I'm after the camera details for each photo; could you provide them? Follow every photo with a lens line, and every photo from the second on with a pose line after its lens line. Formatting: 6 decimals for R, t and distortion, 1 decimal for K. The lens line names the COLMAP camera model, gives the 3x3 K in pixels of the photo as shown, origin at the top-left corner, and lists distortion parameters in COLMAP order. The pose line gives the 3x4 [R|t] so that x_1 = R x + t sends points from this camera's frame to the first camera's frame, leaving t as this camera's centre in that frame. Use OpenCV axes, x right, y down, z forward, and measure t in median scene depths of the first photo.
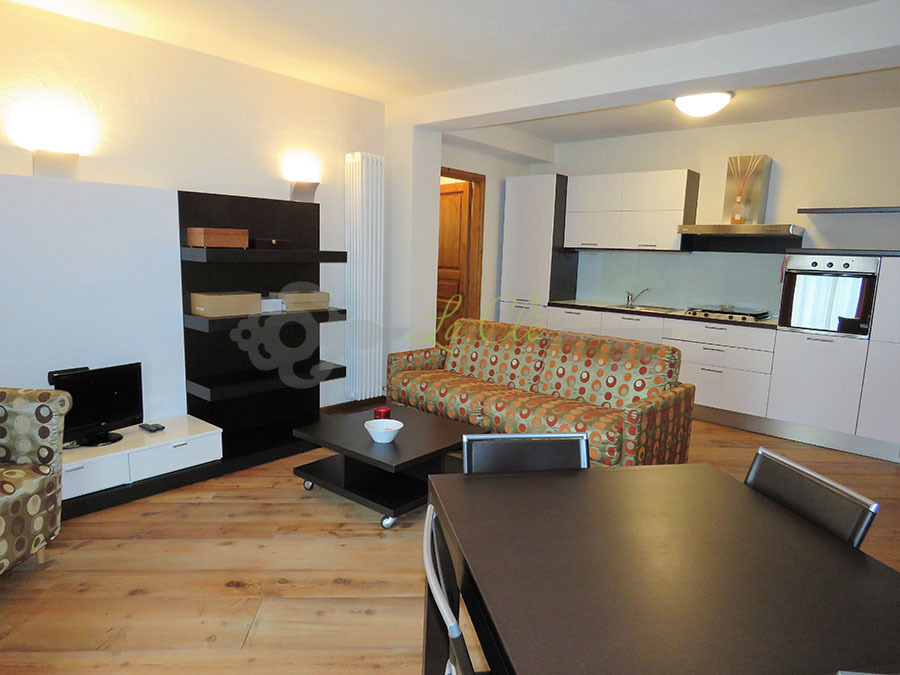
lens RADIAL K [[571.3, 0, 409.1], [0, 571.3, 339.0], [0, 0, 1]] dist [-0.011021, 0.000419]
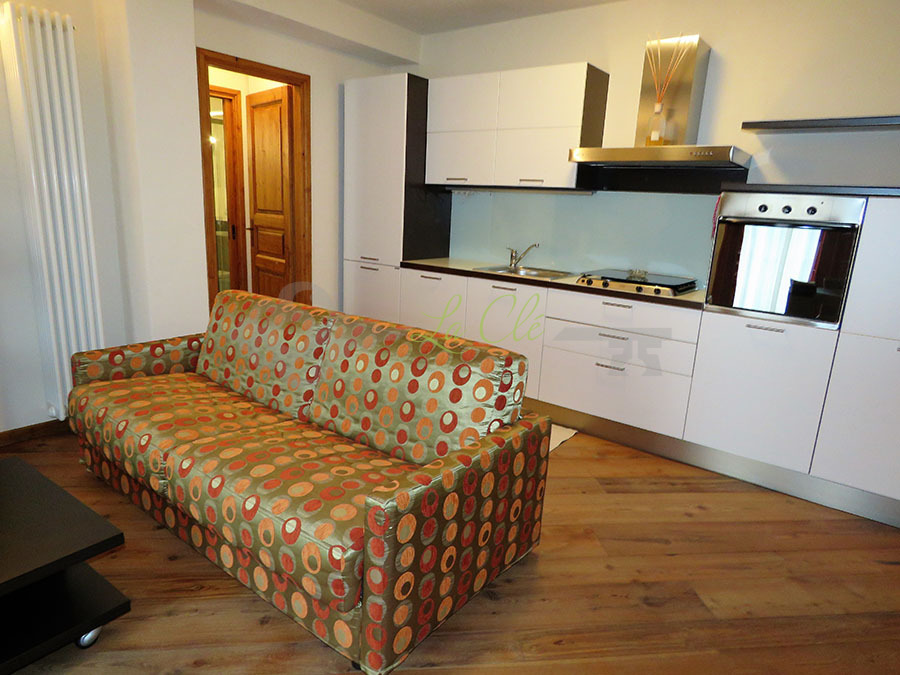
lens RADIAL K [[571.3, 0, 409.1], [0, 571.3, 339.0], [0, 0, 1]] dist [-0.011021, 0.000419]
pose [[0.997881, -0.004255, 0.064932, 0.252022], [-0.001292, 0.996368, 0.085140, -0.036305], [-0.065058, -0.085044, 0.994251, 0.347273]]
